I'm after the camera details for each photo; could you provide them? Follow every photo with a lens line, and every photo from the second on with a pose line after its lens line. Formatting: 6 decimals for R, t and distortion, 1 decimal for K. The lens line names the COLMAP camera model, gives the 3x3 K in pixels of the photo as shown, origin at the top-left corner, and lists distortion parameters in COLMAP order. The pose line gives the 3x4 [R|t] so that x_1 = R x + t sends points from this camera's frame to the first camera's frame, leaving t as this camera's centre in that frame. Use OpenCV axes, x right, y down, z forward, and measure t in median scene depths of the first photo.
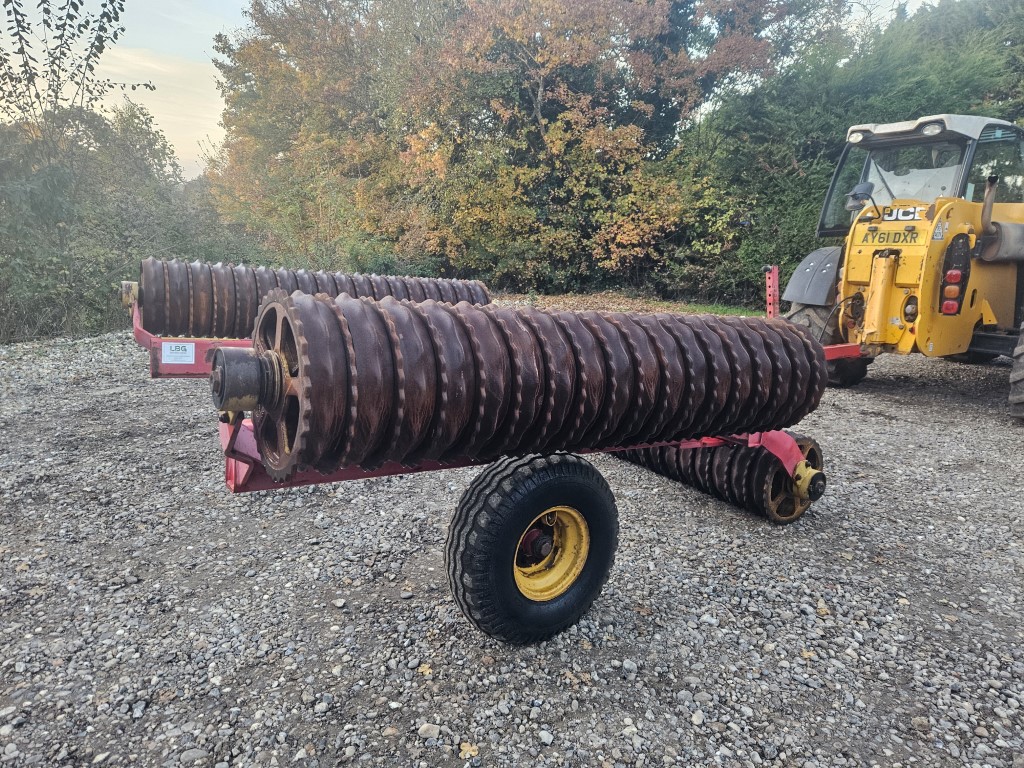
lens RADIAL K [[680.8, 0, 509.2], [0, 680.8, 385.5], [0, 0, 1]] dist [0.026428, -0.013211]
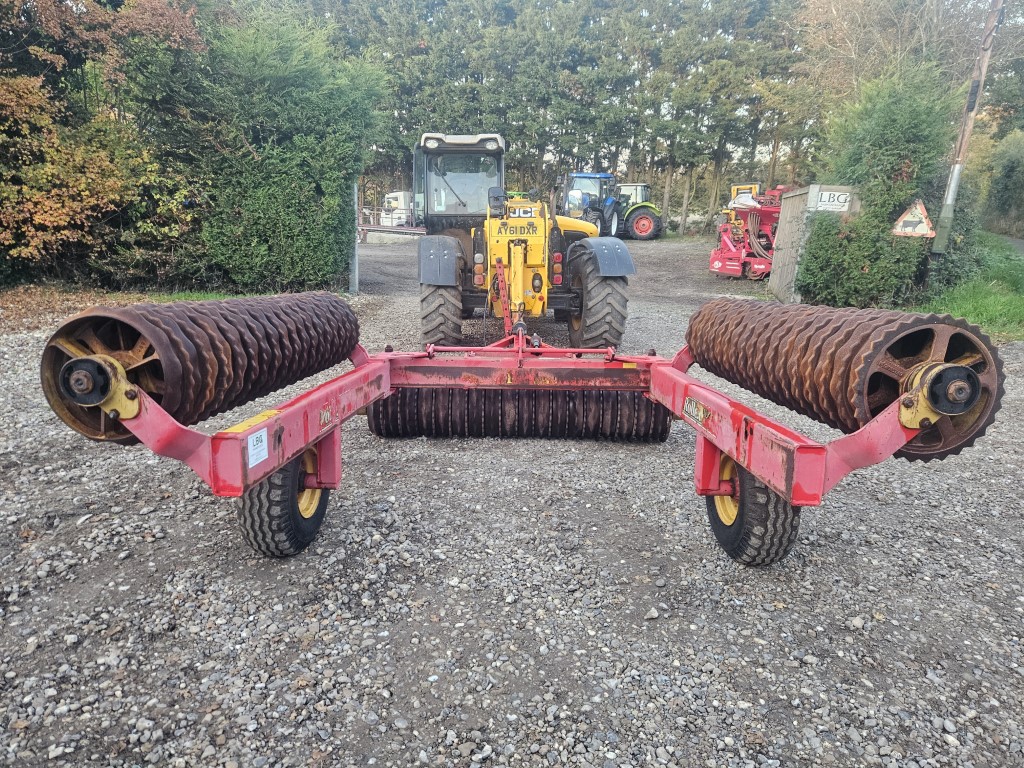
lens RADIAL K [[680.8, 0, 509.1], [0, 680.8, 382.8], [0, 0, 1]] dist [0.026428, -0.013211]
pose [[0.552455, -0.200266, 0.809127, -0.242358], [0.170142, 0.977365, 0.125737, -0.041010], [-0.815993, 0.068203, 0.574024, 0.119140]]
